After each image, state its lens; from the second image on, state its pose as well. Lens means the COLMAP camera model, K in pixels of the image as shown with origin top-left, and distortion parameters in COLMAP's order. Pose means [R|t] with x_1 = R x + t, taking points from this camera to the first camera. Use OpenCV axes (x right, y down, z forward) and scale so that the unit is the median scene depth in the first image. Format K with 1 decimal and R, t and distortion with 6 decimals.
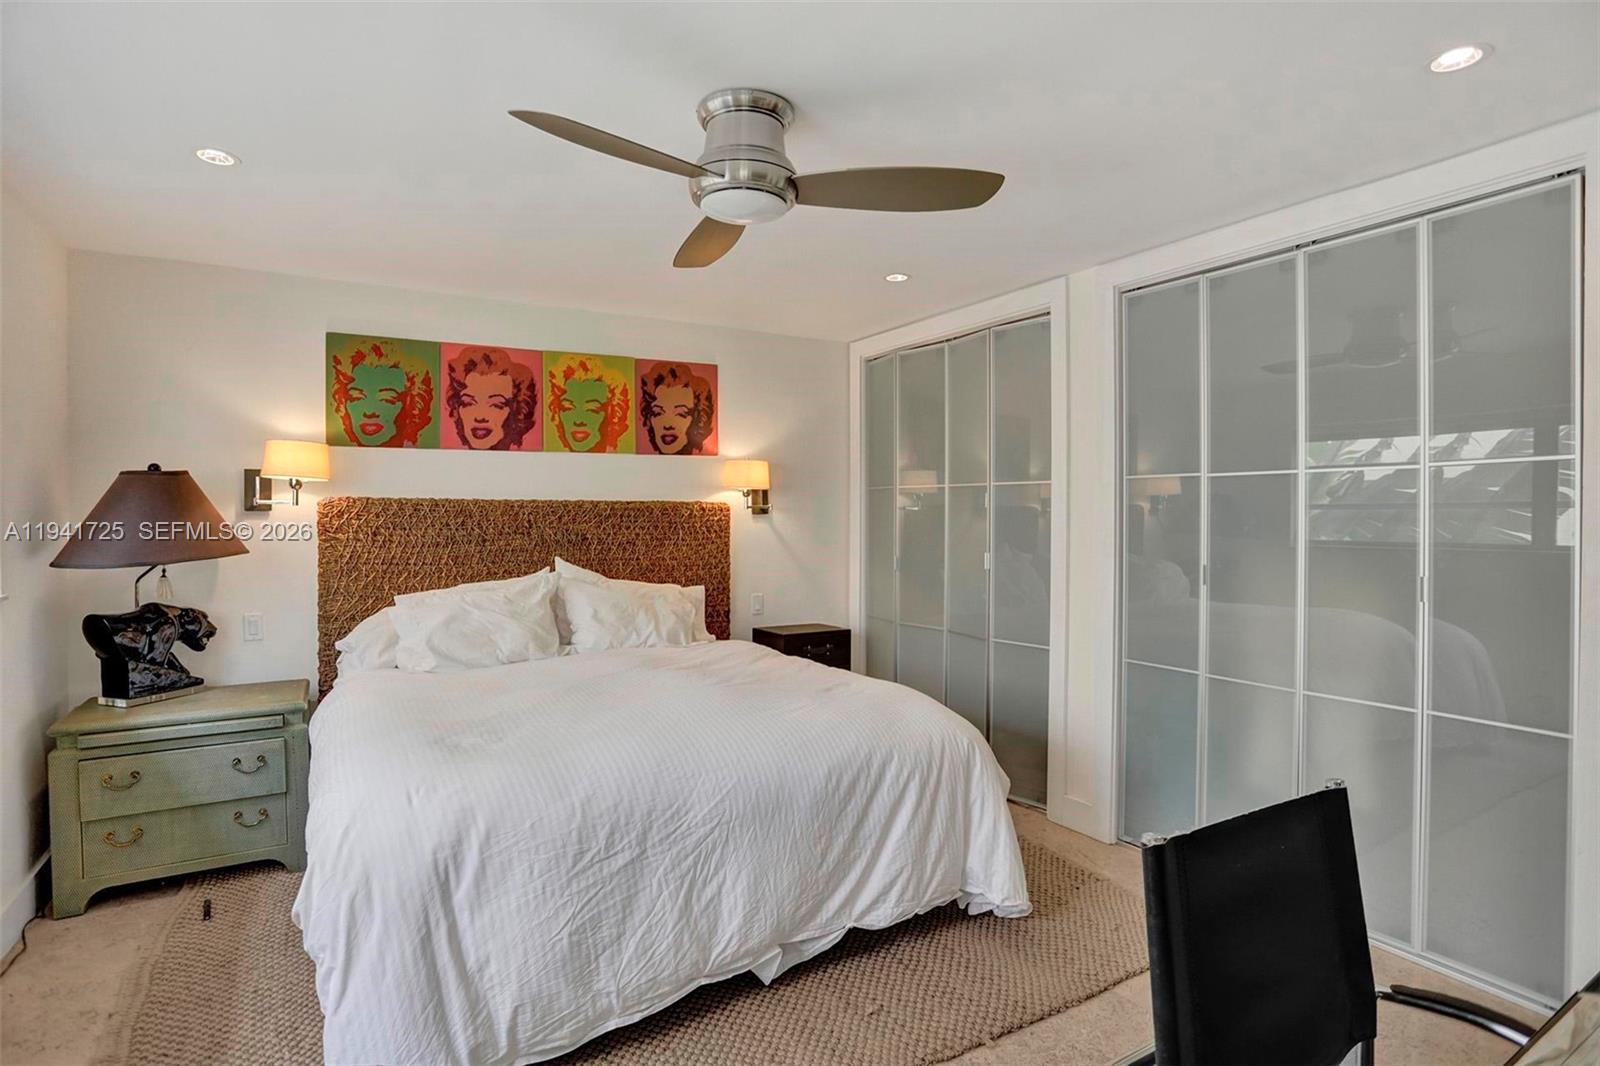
lens RADIAL K [[802.9, 0, 792.3], [0, 802.9, 532.5], [0, 0, 1]] dist [-0.096032, 0.049121]
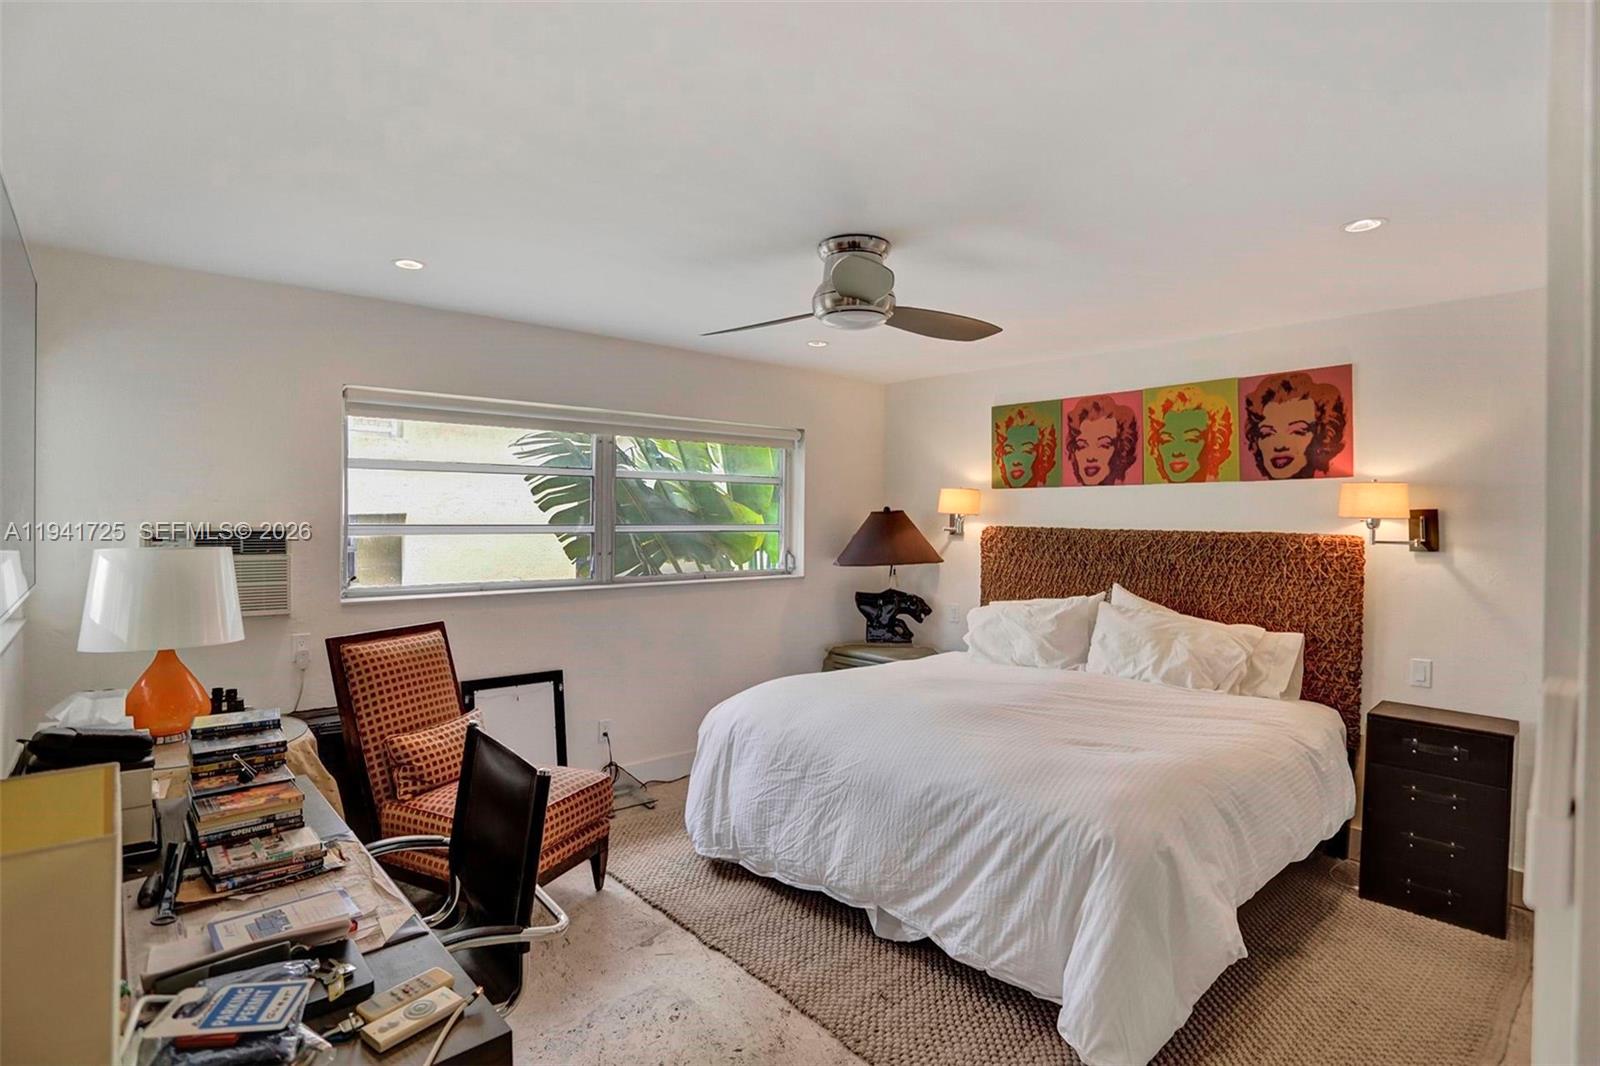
lens RADIAL K [[802.9, 0, 792.3], [0, 802.9, 532.5], [0, 0, 1]] dist [-0.096032, 0.049121]
pose [[0.177463, 0.022709, -0.983865, 0.672959], [-0.027890, 0.999448, 0.018038, -0.045272], [0.983732, 0.024239, 0.177999, 0.367732]]
